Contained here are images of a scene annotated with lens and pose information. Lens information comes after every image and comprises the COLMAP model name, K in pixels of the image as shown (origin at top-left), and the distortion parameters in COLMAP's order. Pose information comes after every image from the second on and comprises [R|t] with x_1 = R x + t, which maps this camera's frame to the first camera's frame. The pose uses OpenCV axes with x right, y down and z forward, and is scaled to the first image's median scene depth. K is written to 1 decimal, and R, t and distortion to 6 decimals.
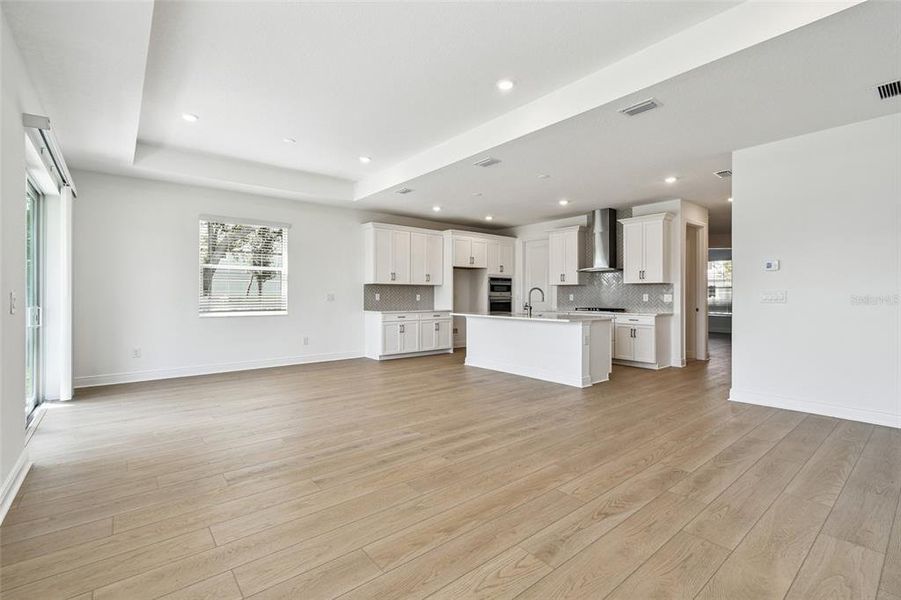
lens RADIAL K [[404.9, 0, 447.5], [0, 404.9, 292.7], [0, 0, 1]] dist [0.005491, -0.000028]
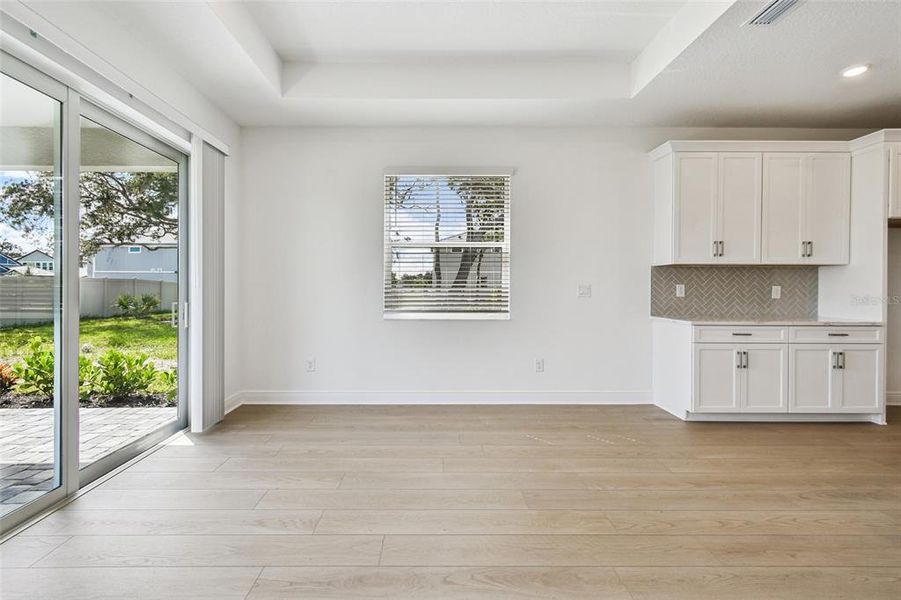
lens RADIAL K [[406.2, 0, 432.7], [0, 406.2, 287.7], [0, 0, 1]] dist [0.007128, 0.000172]
pose [[0.778341, 0.002952, -0.627834, -0.099234], [0.001450, 0.999978, 0.006499, 0.003131], [0.627840, -0.005969, 0.778320, 0.428794]]
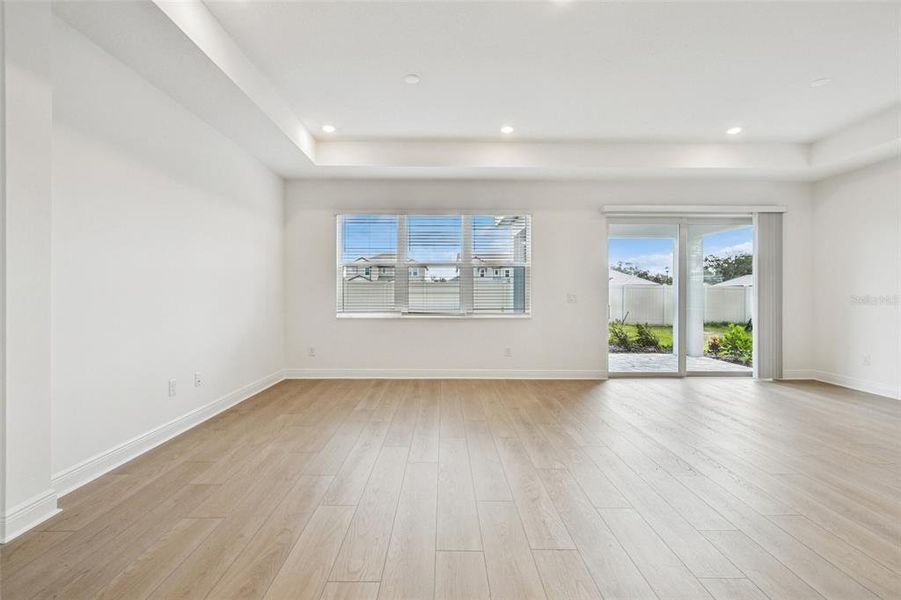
lens RADIAL K [[404.9, 0, 447.5], [0, 404.9, 292.7], [0, 0, 1]] dist [0.005491, -0.000028]
pose [[-0.625704, -0.003203, -0.780054, 0.399376], [0.000236, 0.999991, -0.004296, 0.001989], [0.780060, -0.002872, -0.625698, 0.636762]]
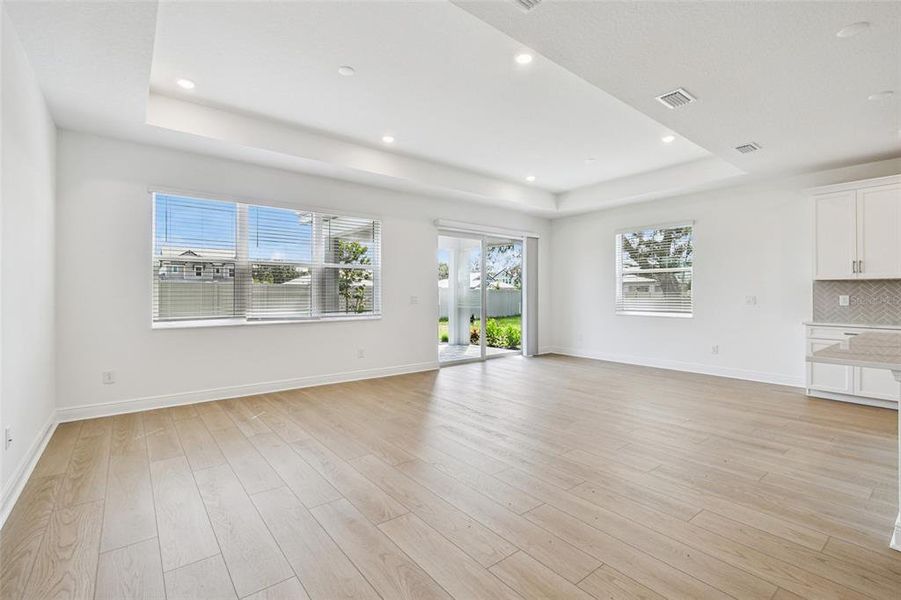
lens RADIAL K [[404.9, 0, 447.5], [0, 404.9, 292.7], [0, 0, 1]] dist [0.005491, -0.000028]
pose [[-0.017412, -0.004951, -0.999836, 0.506759], [0.003827, 0.999980, -0.005018, -0.000663], [0.999841, -0.003914, -0.017393, 0.422796]]
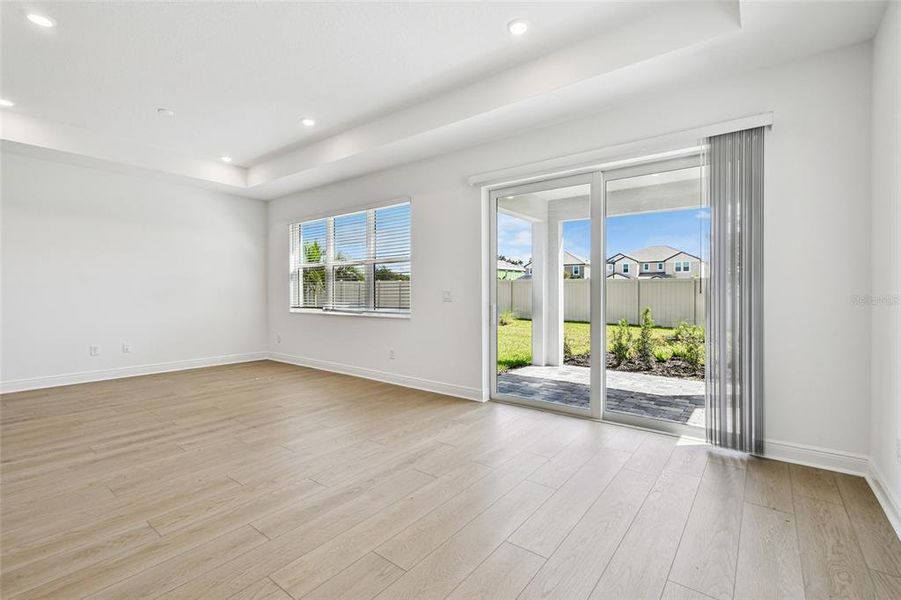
lens RADIAL K [[404.9, 0, 447.5], [0, 404.9, 292.7], [0, 0, 1]] dist [0.005491, -0.000028]
pose [[-0.975217, 0.000378, -0.221251, -0.218256], [0.000648, 0.999999, -0.001149, 0.004499], [0.221250, -0.001264, -0.975216, 0.961165]]
